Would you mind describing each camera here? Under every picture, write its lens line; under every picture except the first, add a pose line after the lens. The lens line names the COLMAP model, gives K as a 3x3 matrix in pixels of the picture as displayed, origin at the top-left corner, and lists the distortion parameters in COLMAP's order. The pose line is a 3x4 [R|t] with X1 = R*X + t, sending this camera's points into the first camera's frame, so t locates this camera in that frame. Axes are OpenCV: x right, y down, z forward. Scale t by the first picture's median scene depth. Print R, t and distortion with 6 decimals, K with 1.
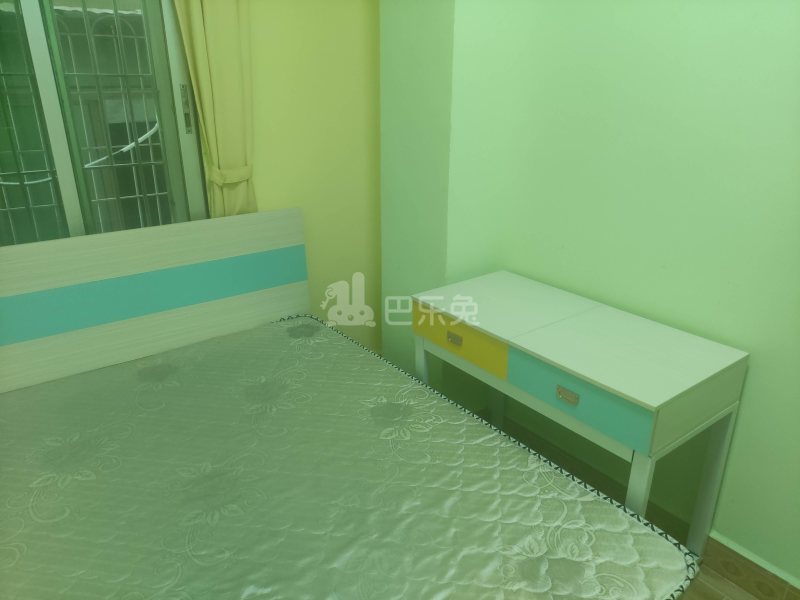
lens RADIAL K [[597.3, 0, 400.0], [0, 597.3, 300.0], [0, 0, 1]] dist [0.047266, -0.005799]
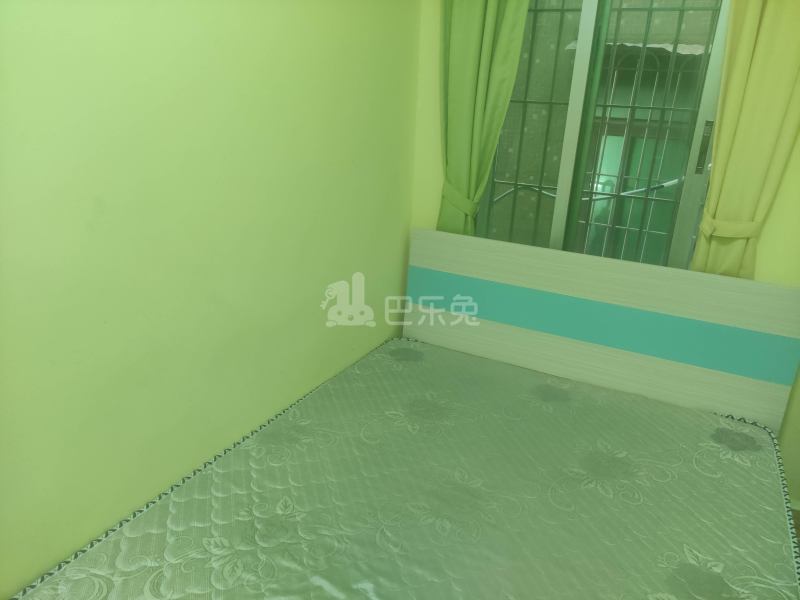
lens RADIAL K [[597.3, 0, 400.0], [0, 597.3, 300.0], [0, 0, 1]] dist [0.047266, -0.005799]
pose [[0.432229, 0.314928, -0.844984, 0.271408], [-0.368654, 0.916865, 0.153143, -0.079080], [0.822965, 0.245314, 0.512395, 0.224544]]
